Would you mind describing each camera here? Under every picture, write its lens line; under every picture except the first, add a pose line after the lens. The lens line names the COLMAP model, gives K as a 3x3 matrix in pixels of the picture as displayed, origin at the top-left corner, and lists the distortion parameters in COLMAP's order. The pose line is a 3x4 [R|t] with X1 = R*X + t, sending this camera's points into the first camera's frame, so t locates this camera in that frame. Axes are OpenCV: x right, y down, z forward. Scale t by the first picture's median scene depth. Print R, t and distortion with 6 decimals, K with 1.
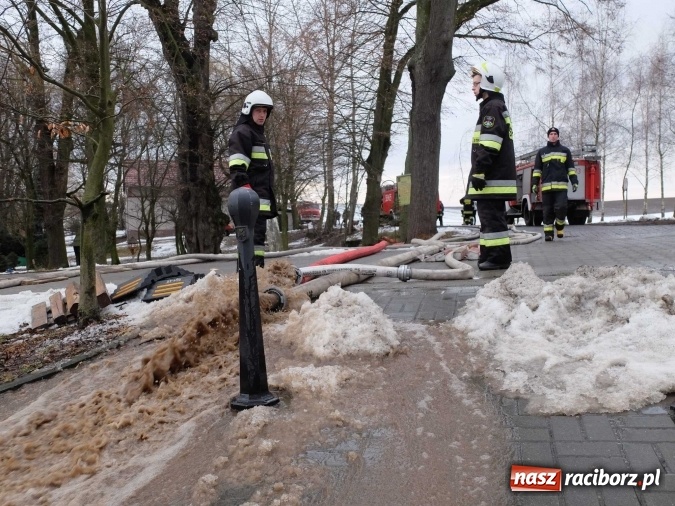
lens RADIAL K [[681.1, 0, 332.2], [0, 681.1, 254.9], [0, 0, 1]] dist [-0.044156, 0.004086]
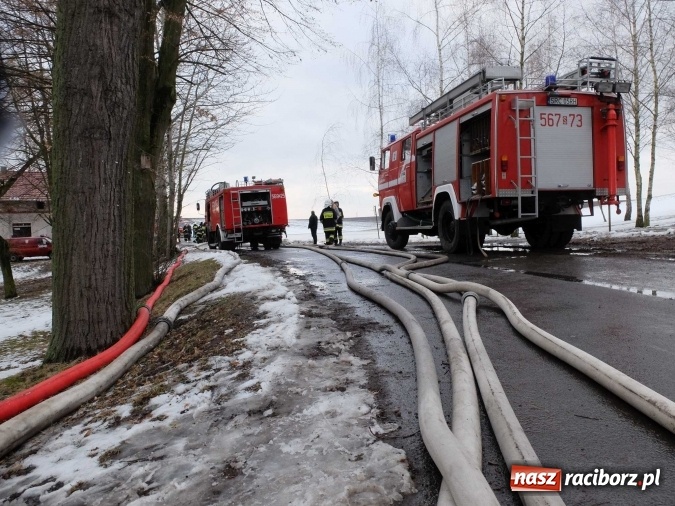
lens RADIAL K [[541.6, 0, 337.5], [0, 541.6, 253.0], [0, 0, 1]] dist [-0.042418, 0.005390]
pose [[0.980907, -0.032589, 0.191726, 0.134361], [0.034443, 0.999386, -0.006347, -0.039984], [-0.191402, 0.012830, 0.981428, 0.612374]]
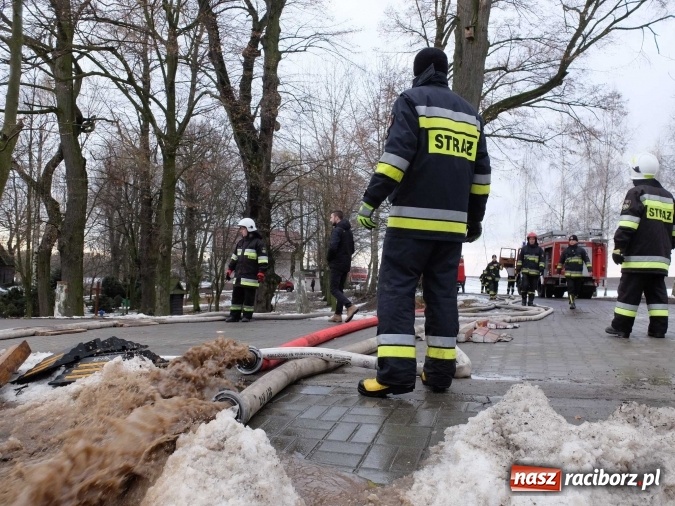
lens RADIAL K [[541.6, 0, 337.5], [0, 541.6, 253.0], [0, 0, 1]] dist [-0.042418, 0.005390]
pose [[0.995539, 0.046175, -0.082280, 0.016523], [-0.054387, 0.993445, -0.100539, -0.006461], [0.077098, 0.104566, 0.991525, 0.057383]]
